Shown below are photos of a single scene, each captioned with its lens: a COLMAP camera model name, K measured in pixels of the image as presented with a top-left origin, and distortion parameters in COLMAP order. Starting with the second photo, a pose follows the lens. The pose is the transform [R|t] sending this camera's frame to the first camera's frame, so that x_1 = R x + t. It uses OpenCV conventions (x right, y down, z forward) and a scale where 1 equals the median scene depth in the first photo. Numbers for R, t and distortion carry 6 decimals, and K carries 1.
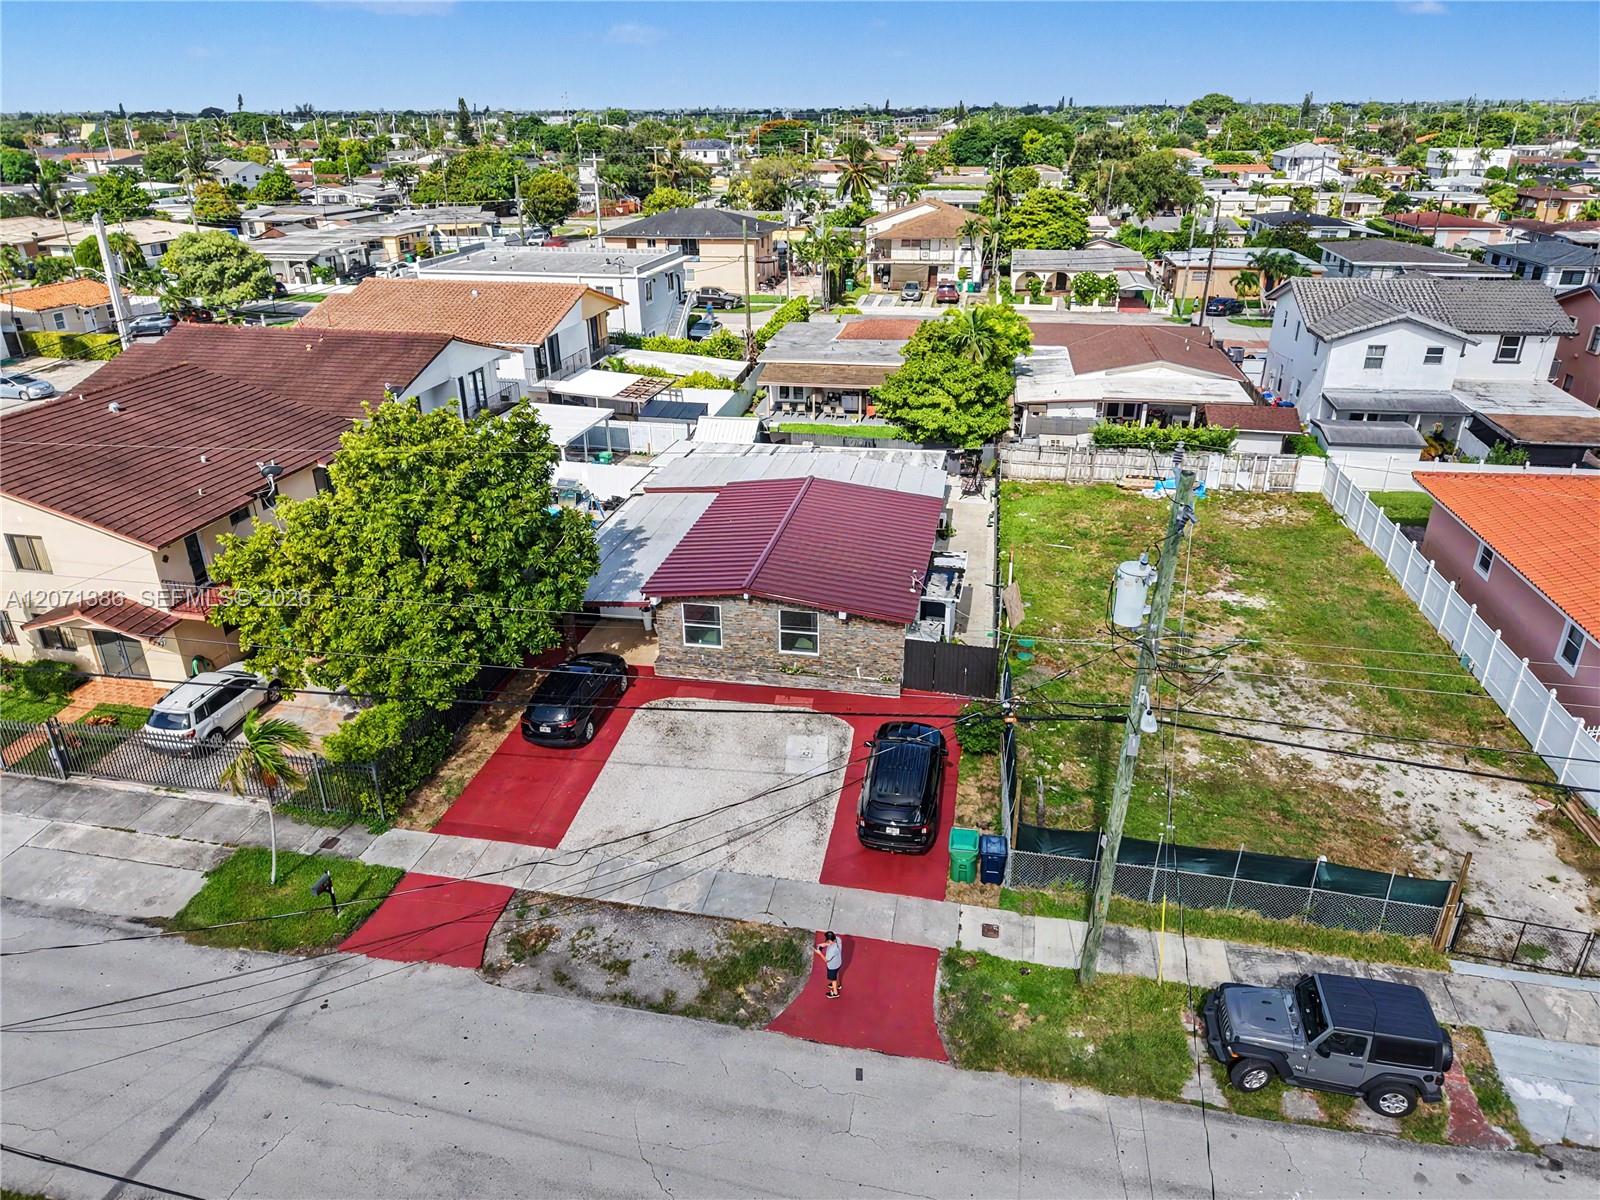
lens RADIAL K [[1056.4, 0, 801.5], [0, 1056.4, 609.9], [0, 0, 1]] dist [0.064481, -0.075738]
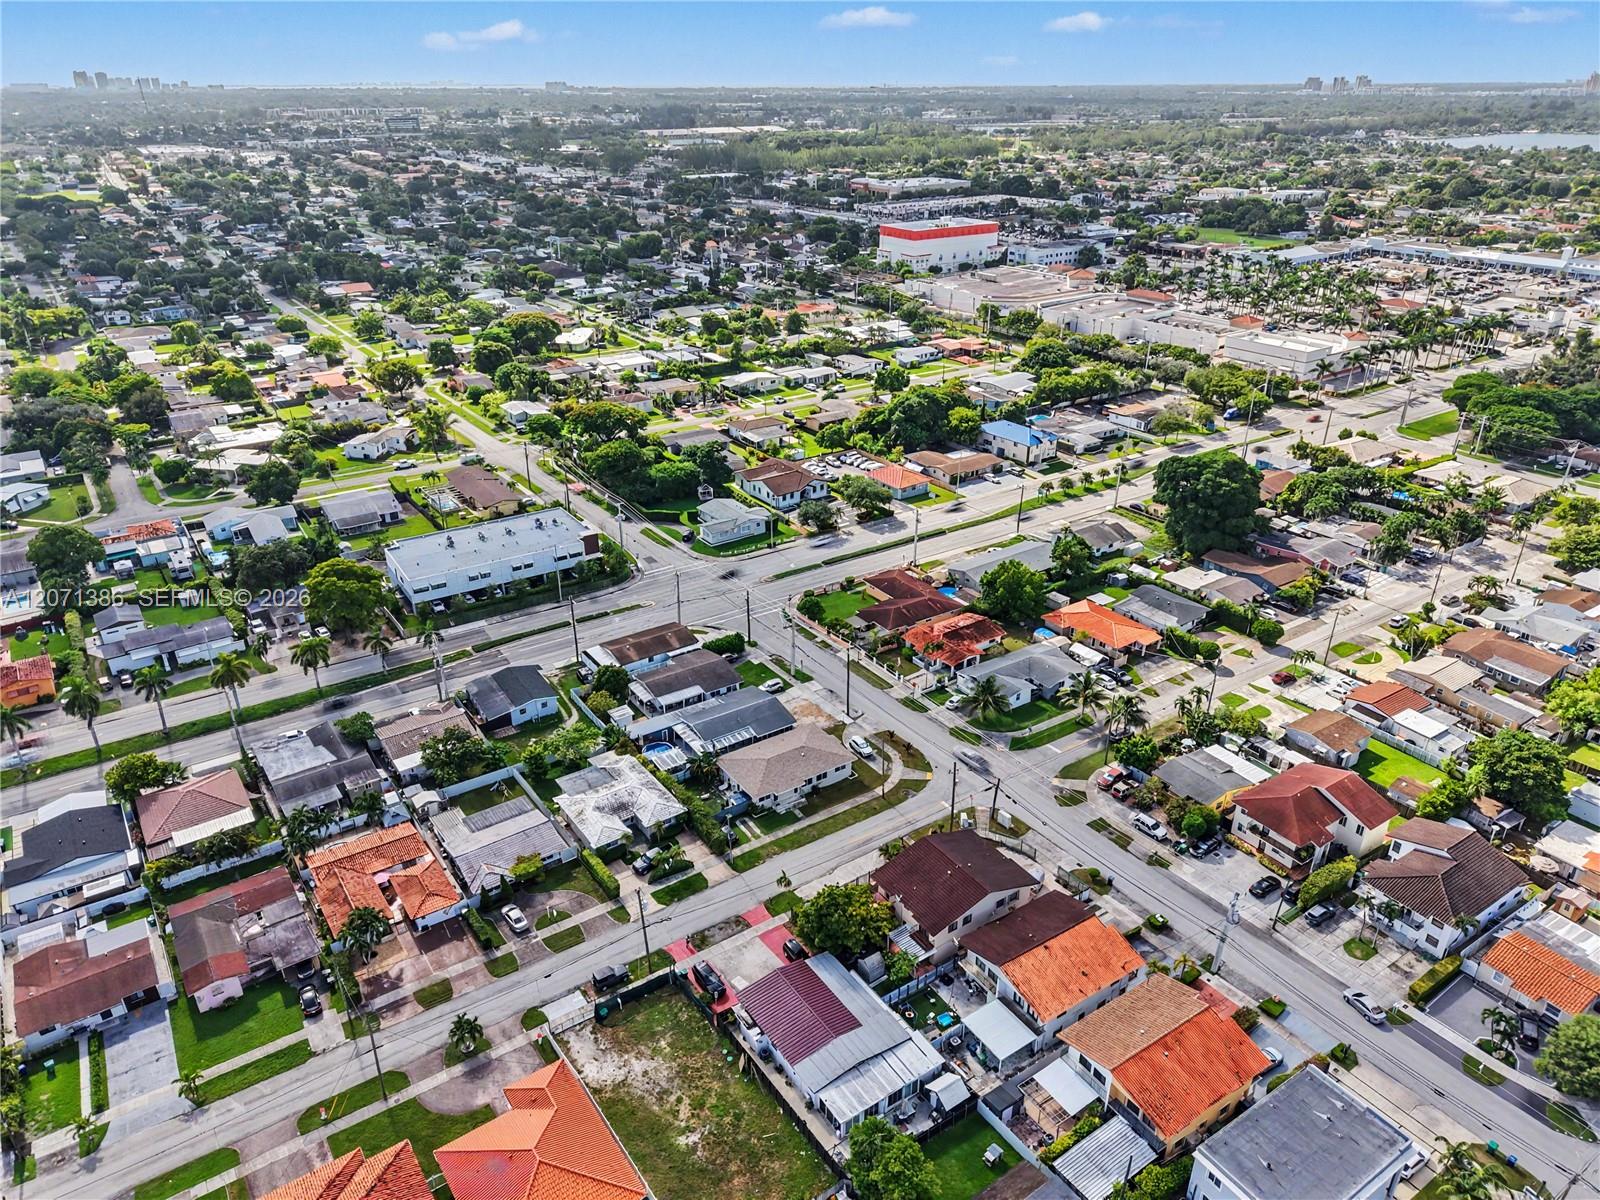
lens RADIAL K [[1067.7, 0, 800.4], [0, 1067.7, 603.4], [0, 0, 1]] dist [0.031673, -0.024266]
pose [[-0.707415, 0.319255, -0.630587, 1.713872], [-0.292798, 0.679650, 0.672566, -3.198816], [0.643299, 0.660418, -0.387317, 1.591309]]
